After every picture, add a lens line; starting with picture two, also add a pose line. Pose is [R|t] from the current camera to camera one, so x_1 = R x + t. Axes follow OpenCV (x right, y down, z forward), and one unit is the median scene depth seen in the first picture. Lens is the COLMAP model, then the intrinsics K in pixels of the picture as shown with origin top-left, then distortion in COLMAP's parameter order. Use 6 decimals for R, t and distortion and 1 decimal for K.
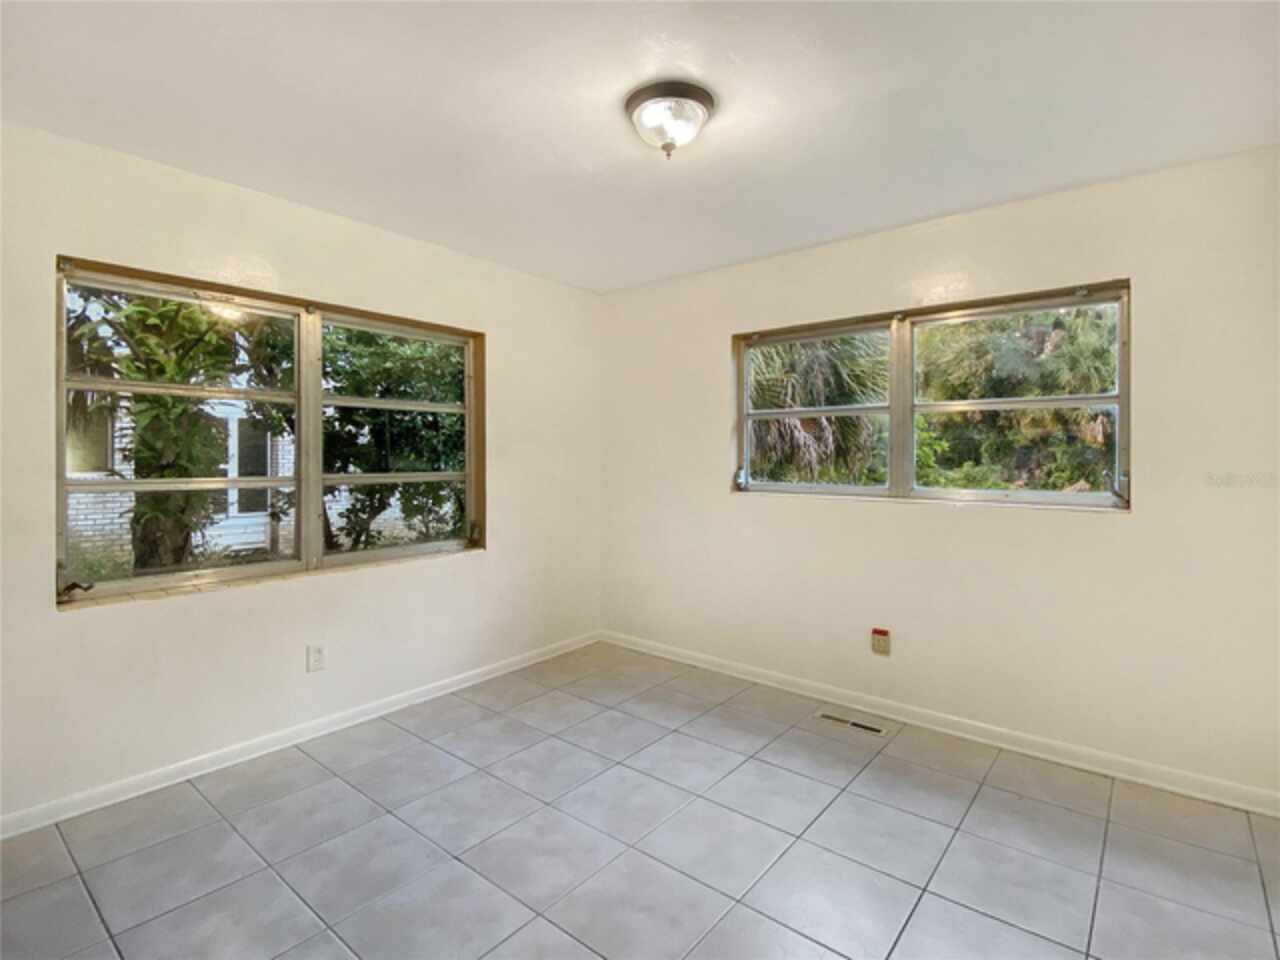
lens RADIAL K [[613.8, 0, 640.0], [0, 613.8, 480.0], [0, 0, 1]] dist [0.001408, -0.012798]
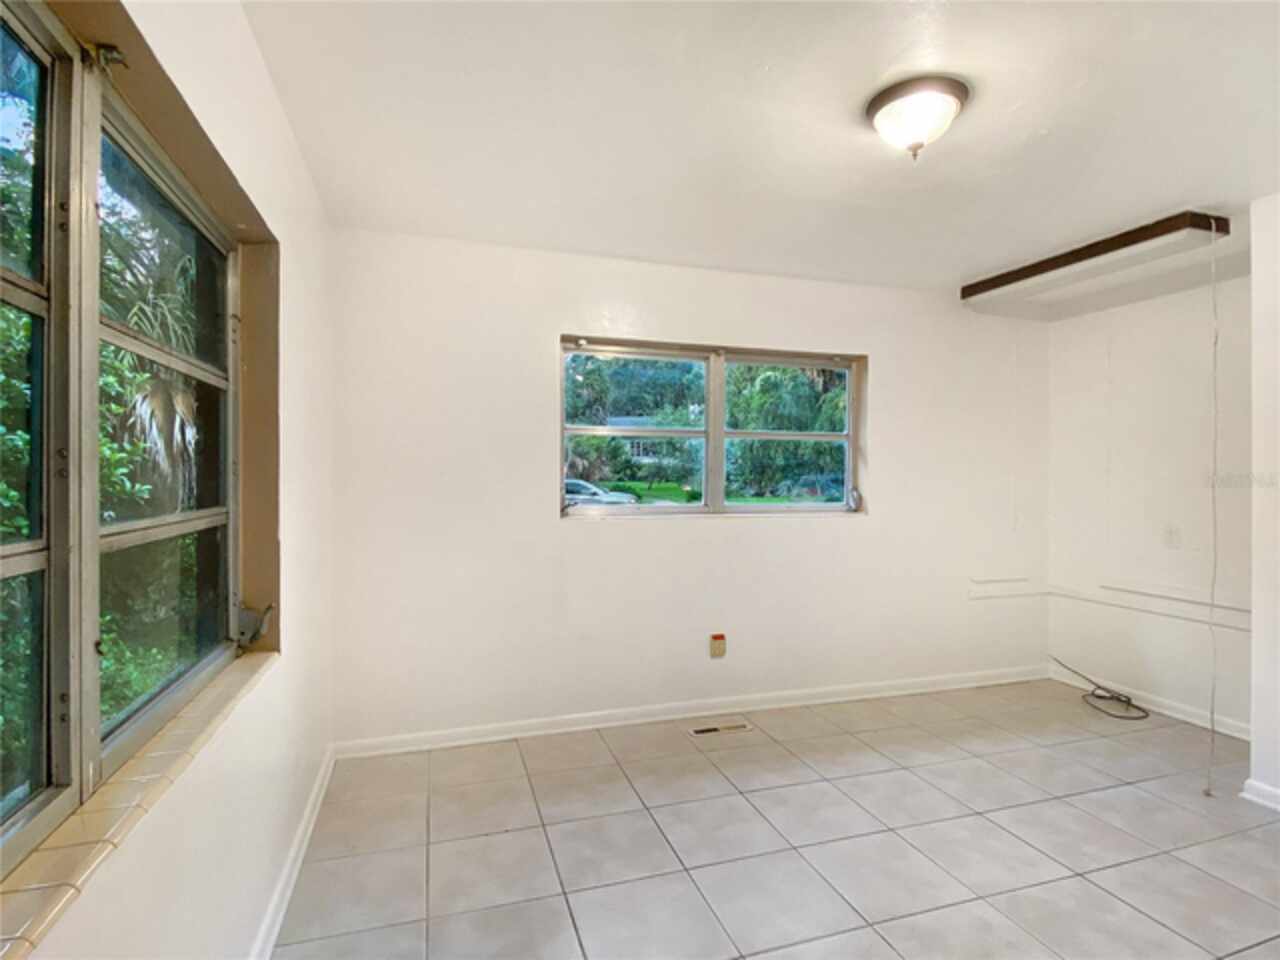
lens RADIAL K [[621.3, 0, 640.0], [0, 621.3, 480.0], [0, 0, 1]] dist [0.043397, -0.031490]
pose [[0.553885, -0.005584, 0.832575, -0.621365], [0.030370, 0.999448, -0.013501, -0.020861], [-0.832039, 0.032764, 0.553748, 0.504081]]
